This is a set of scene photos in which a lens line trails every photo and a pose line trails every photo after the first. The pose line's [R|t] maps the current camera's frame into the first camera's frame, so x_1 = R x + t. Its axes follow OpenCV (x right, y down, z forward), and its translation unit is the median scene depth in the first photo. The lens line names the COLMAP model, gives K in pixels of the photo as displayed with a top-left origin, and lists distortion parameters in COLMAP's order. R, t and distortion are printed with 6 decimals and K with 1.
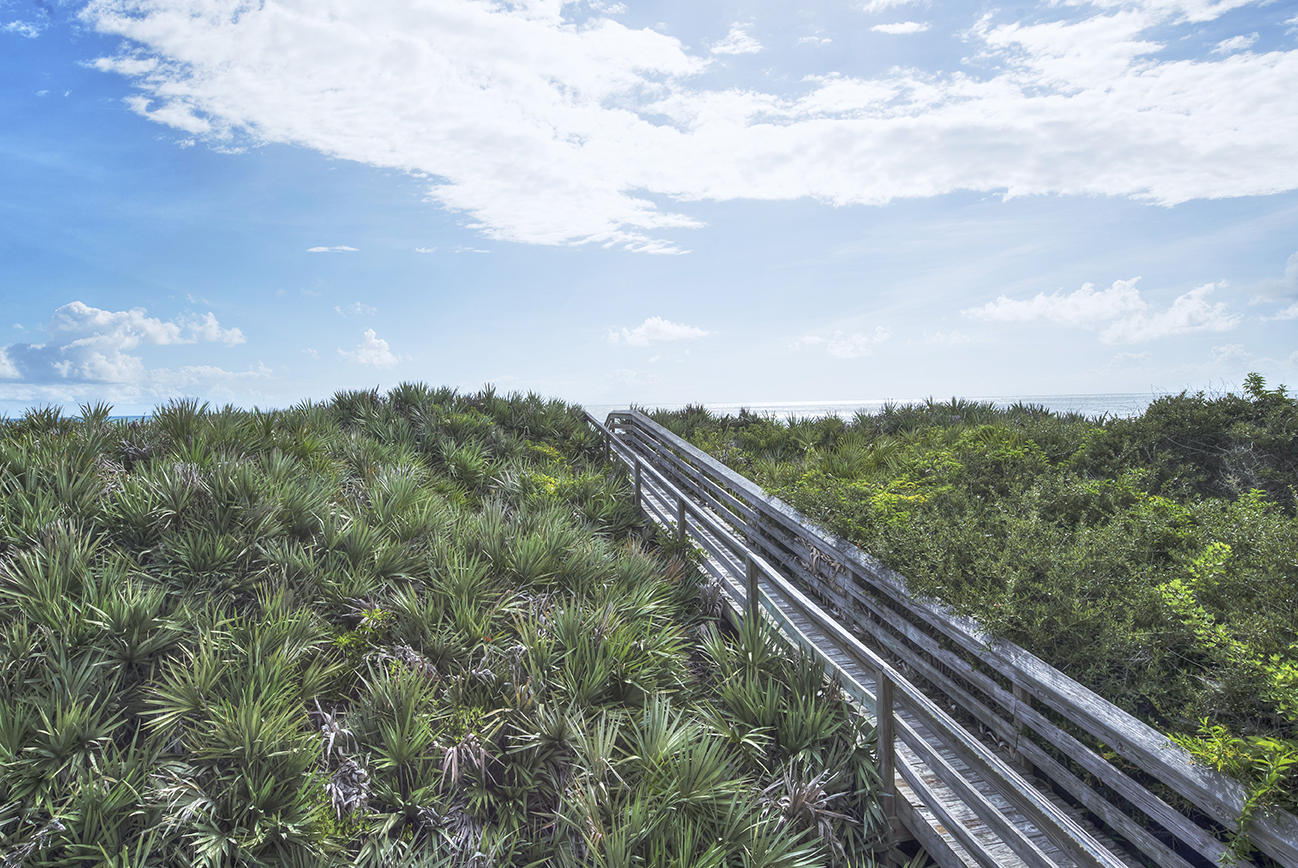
lens RADIAL K [[667.3, 0, 650.1], [0, 667.3, 401.7], [0, 0, 1]] dist [-0.001927, -0.001974]
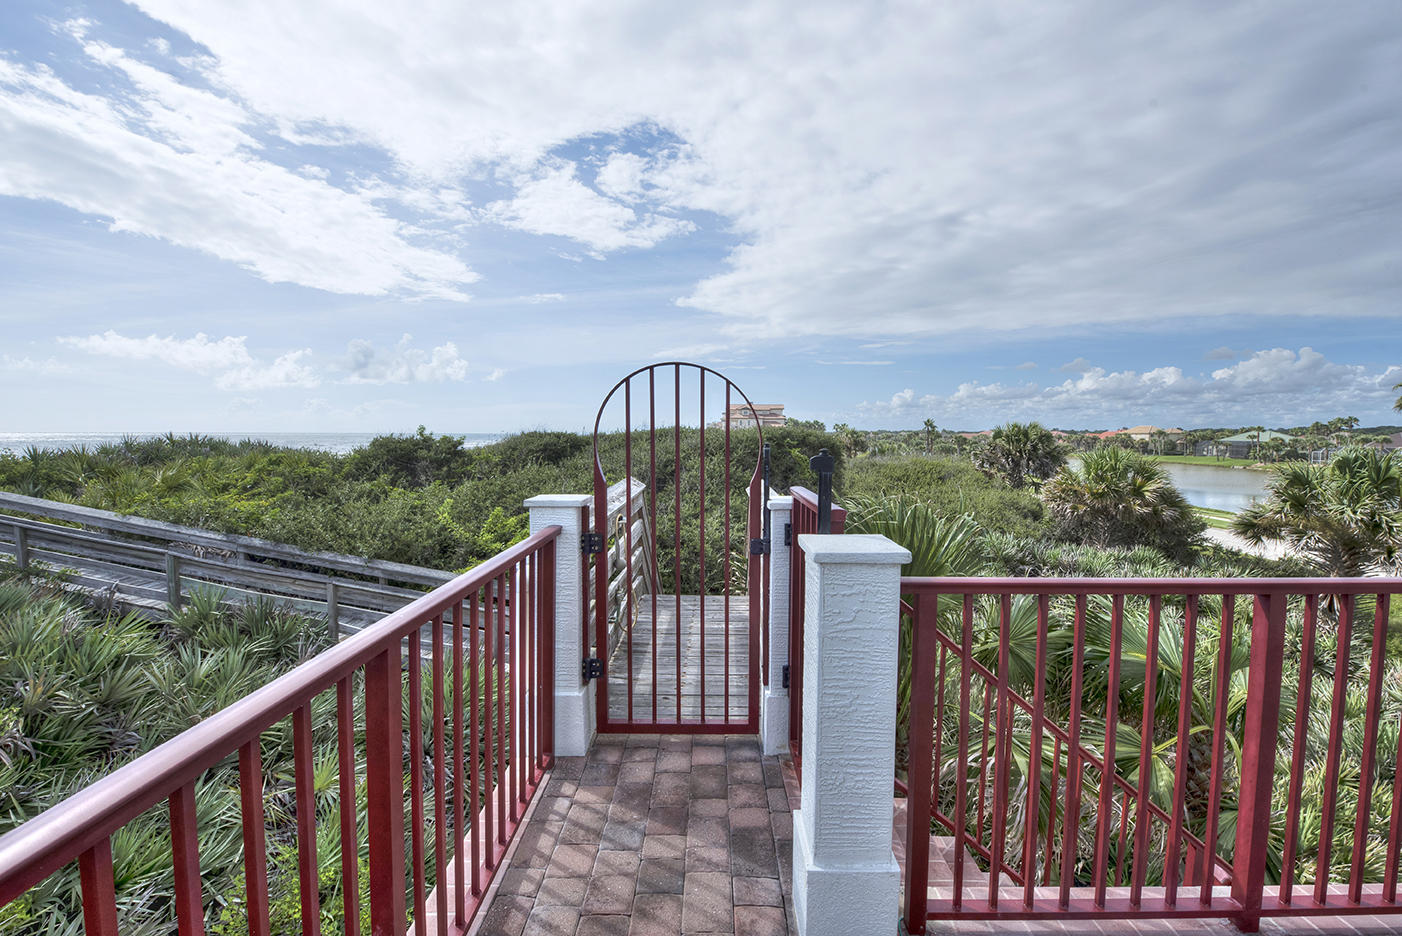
lens RADIAL K [[582.5, 0, 706.4], [0, 582.5, 440.5], [0, 0, 1]] dist [-0.046502, 0.008198]
pose [[0.221924, 0.011185, 0.975000, -0.639799], [-0.009209, 0.999914, -0.009375, 0.012179], [-0.975021, -0.006898, 0.222007, -0.231849]]
